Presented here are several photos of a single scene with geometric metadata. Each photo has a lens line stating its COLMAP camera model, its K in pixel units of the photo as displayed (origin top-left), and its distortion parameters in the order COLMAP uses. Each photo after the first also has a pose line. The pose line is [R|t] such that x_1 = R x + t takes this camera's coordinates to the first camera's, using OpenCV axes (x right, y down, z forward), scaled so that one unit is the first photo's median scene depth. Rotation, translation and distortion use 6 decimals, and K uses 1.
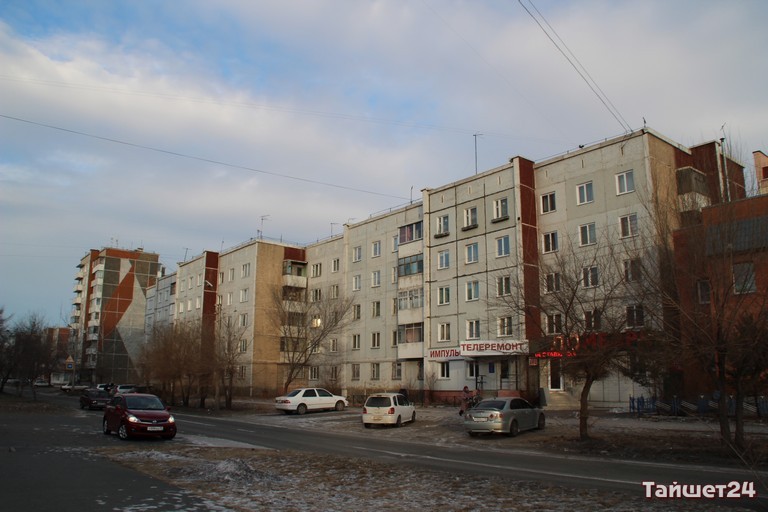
lens RADIAL K [[640.9, 0, 384.0], [0, 640.9, 256.0], [0, 0, 1]] dist [-0.181565, 0.114648]
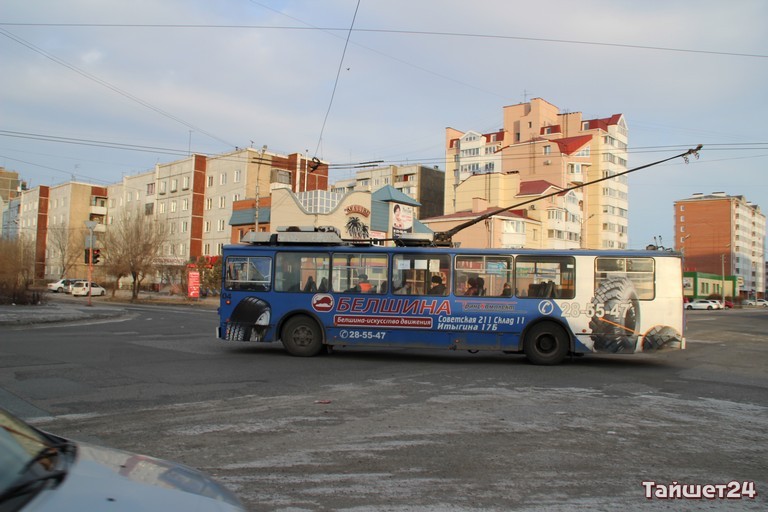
lens RADIAL K [[640.9, 0, 384.0], [0, 640.9, 256.0], [0, 0, 1]] dist [-0.181565, 0.114648]
pose [[0.986135, 0.033159, 0.162597, 0.281925], [-0.056591, 0.988295, 0.141673, -0.095451], [-0.155996, -0.148910, 0.976469, -0.509851]]
